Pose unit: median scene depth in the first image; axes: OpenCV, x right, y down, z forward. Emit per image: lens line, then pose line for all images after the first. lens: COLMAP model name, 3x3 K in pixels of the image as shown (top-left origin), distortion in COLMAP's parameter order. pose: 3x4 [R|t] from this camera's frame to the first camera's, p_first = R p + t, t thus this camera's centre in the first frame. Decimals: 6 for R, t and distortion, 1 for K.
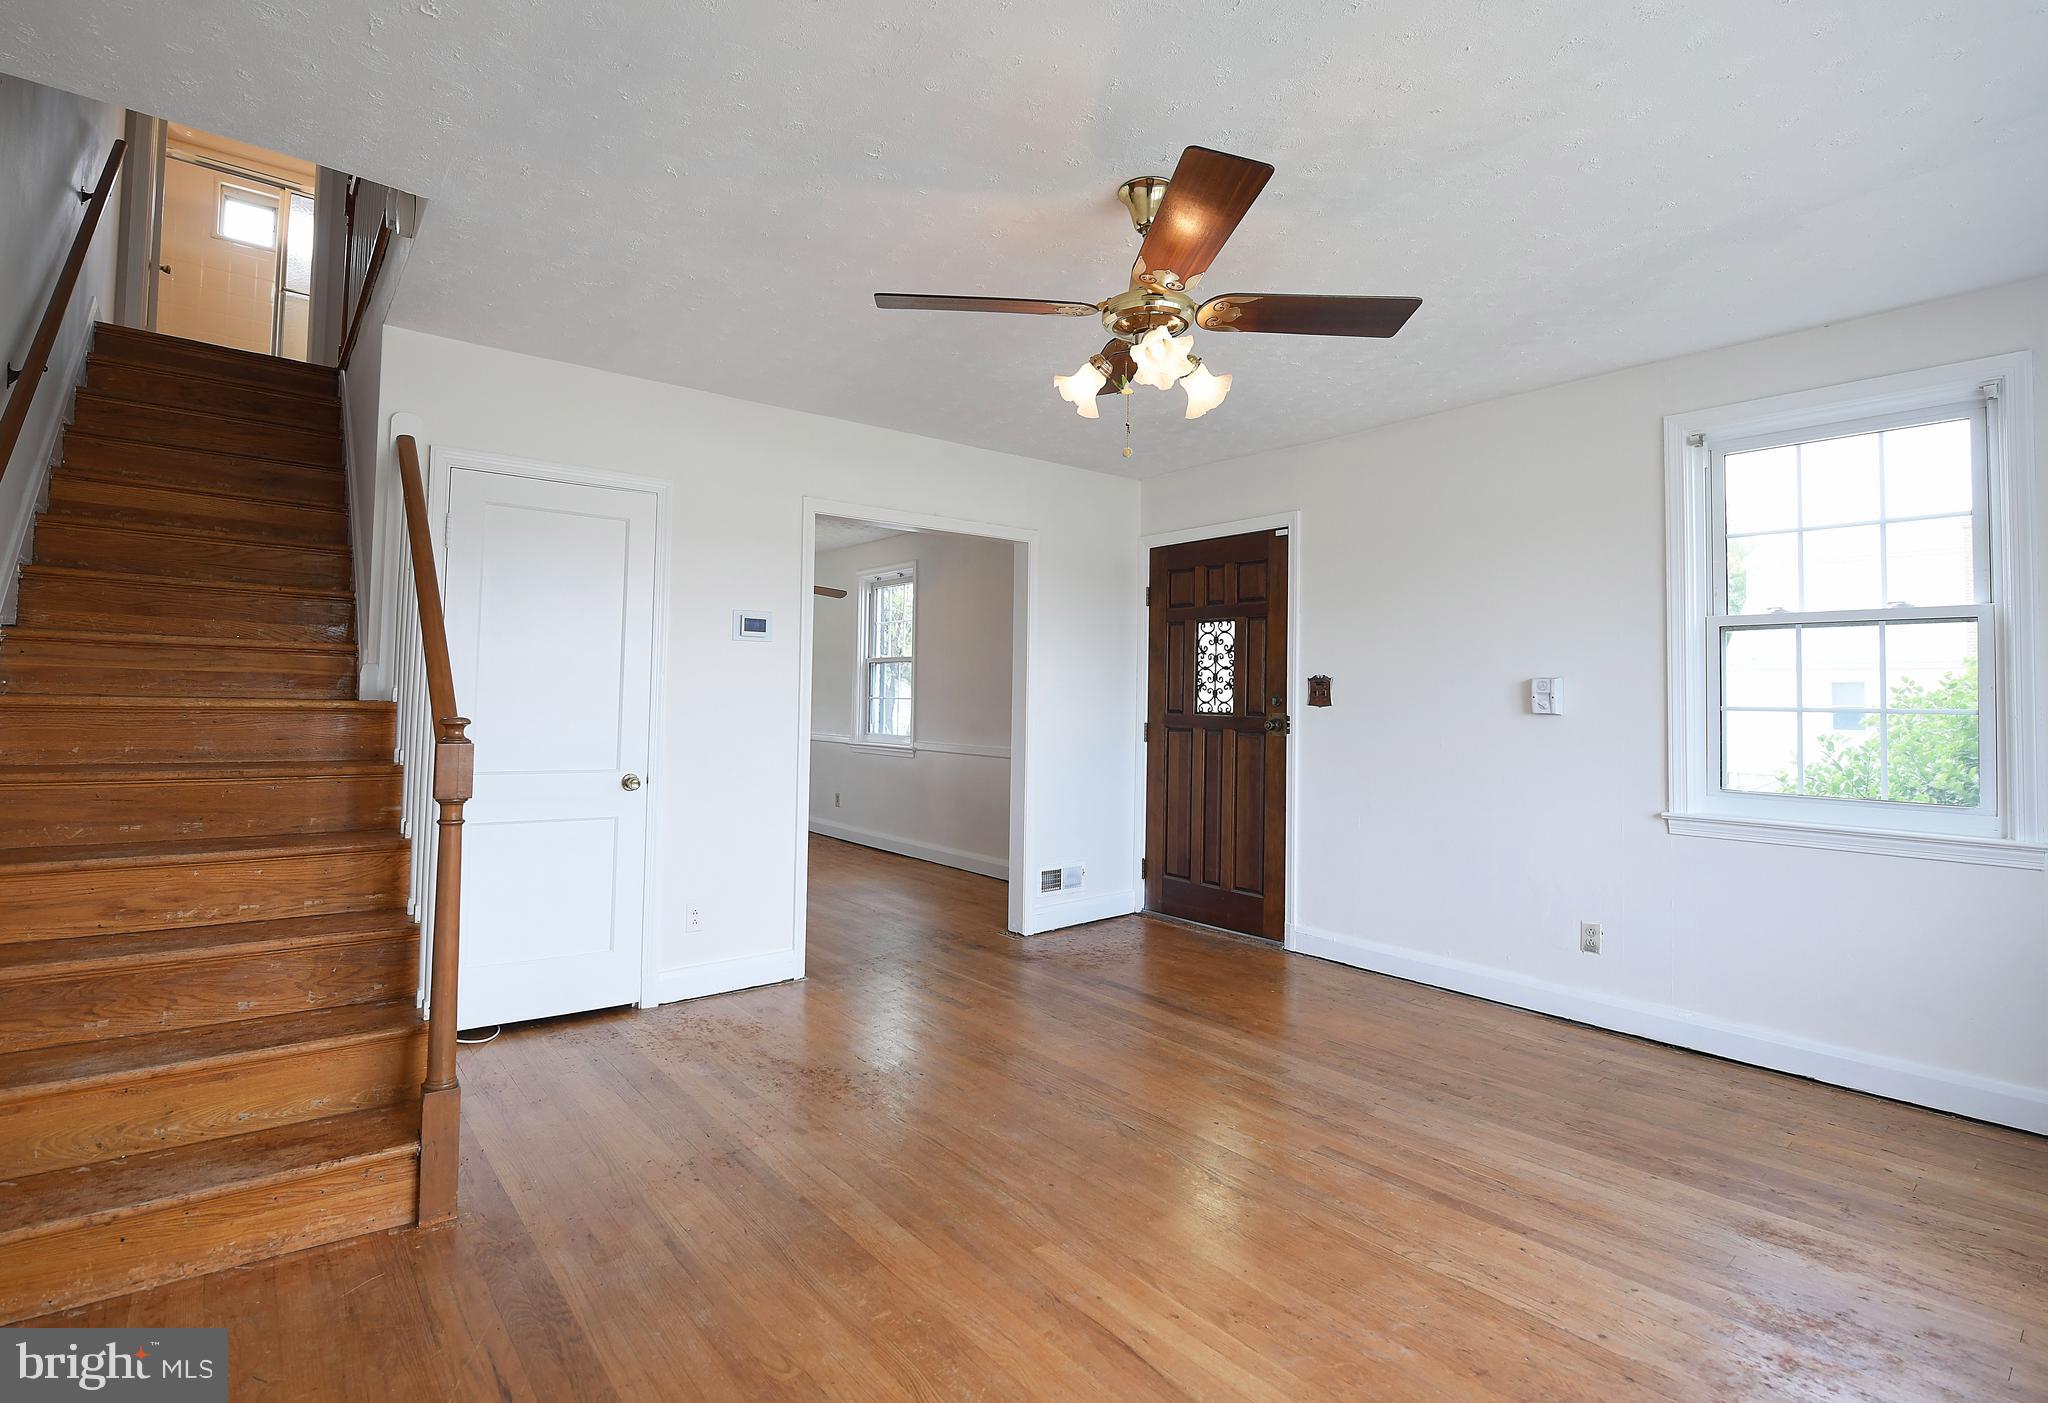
lens RADIAL K [[962.8, 0, 1024.0], [0, 962.8, 701.5], [0, 0, 1]] dist [-0.001465, -0.000402]
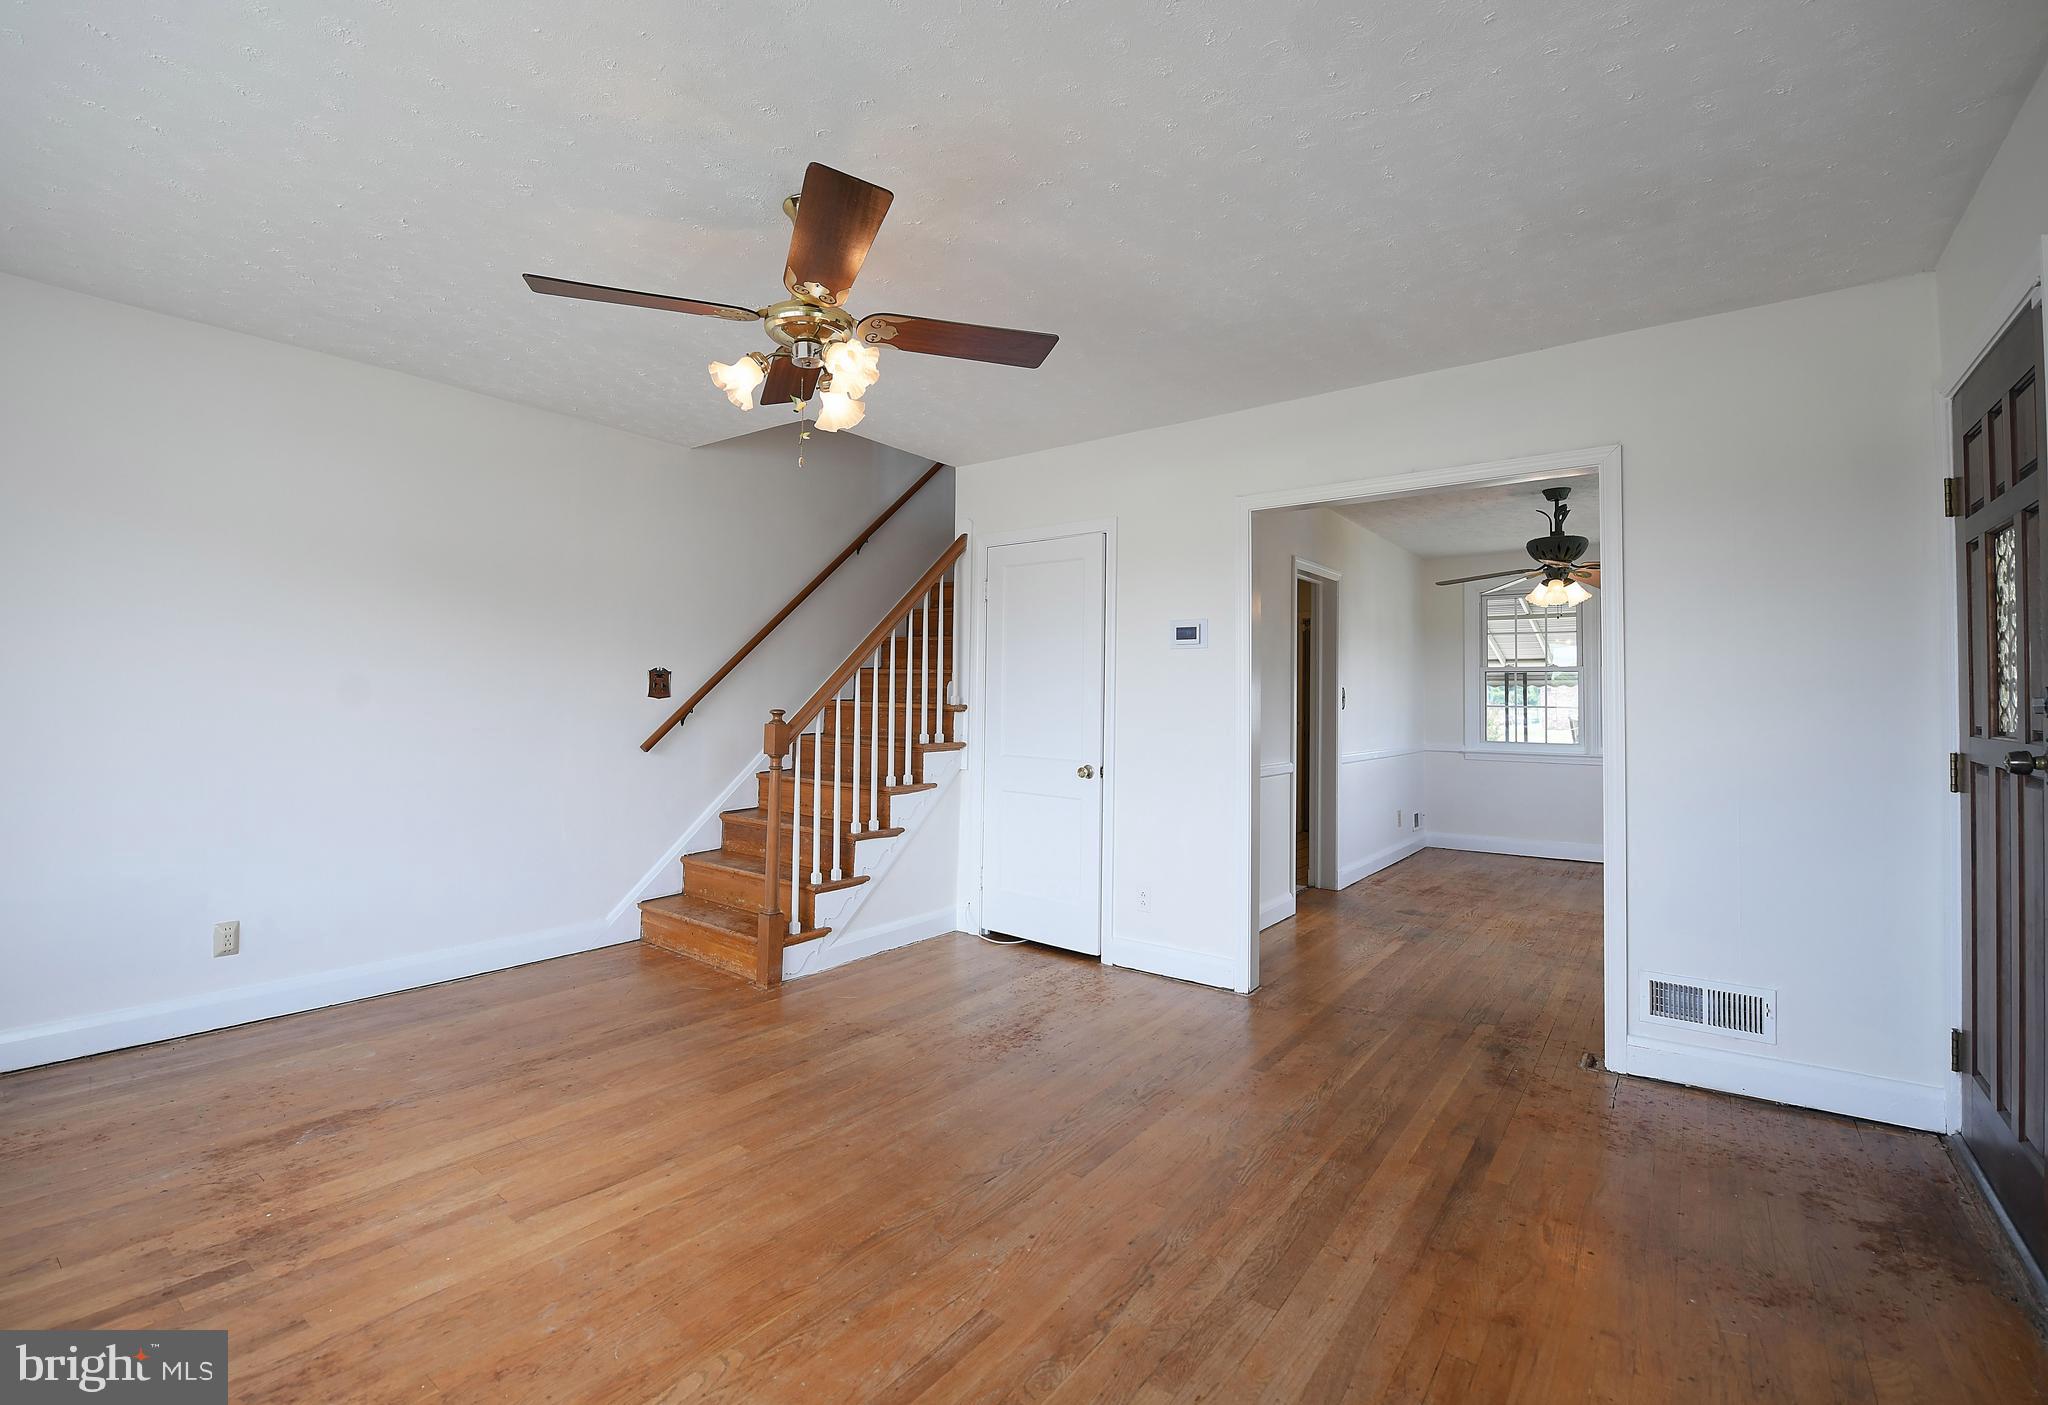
lens RADIAL K [[908.8, 0, 971.4], [0, 908.8, 682.2], [0, 0, 1]] dist [-0.001842, -0.000245]
pose [[0.195160, -0.037134, -0.980068, 0.549617], [-0.003289, 0.999253, -0.038515, 0.005809], [0.980766, 0.010740, 0.194892, 0.467151]]
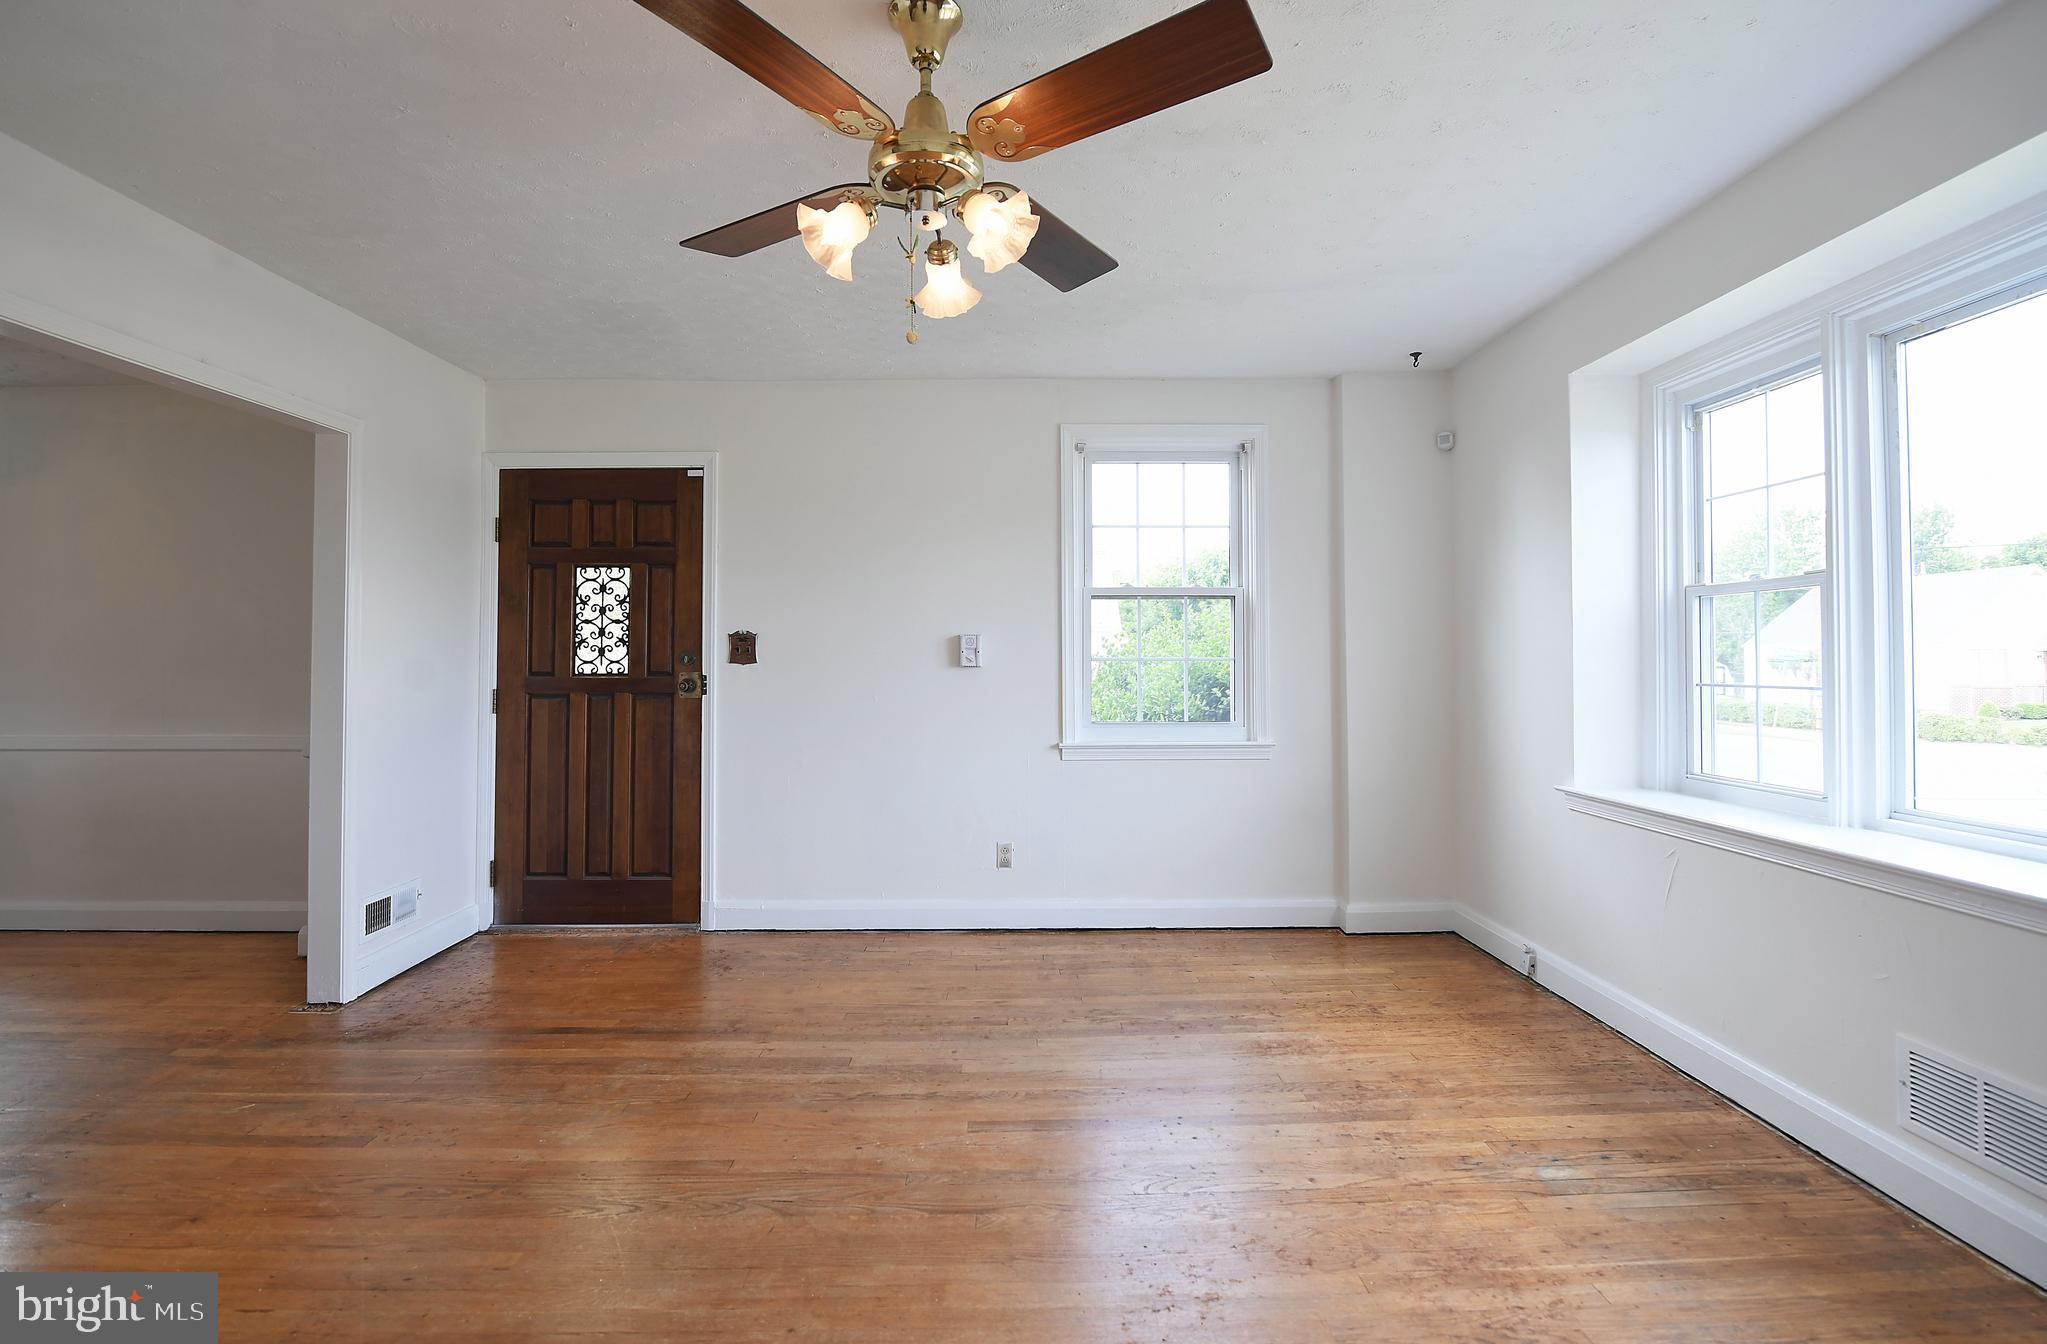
lens RADIAL K [[903.1, 0, 1024.6], [0, 903.1, 662.1], [0, 0, 1]] dist [-0.003023, -0.000476]
pose [[0.633274, -0.020260, 0.773662, -0.190458], [0.014102, 0.999793, 0.014640, -0.005540], [-0.773799, 0.001639, 0.633429, 0.215112]]
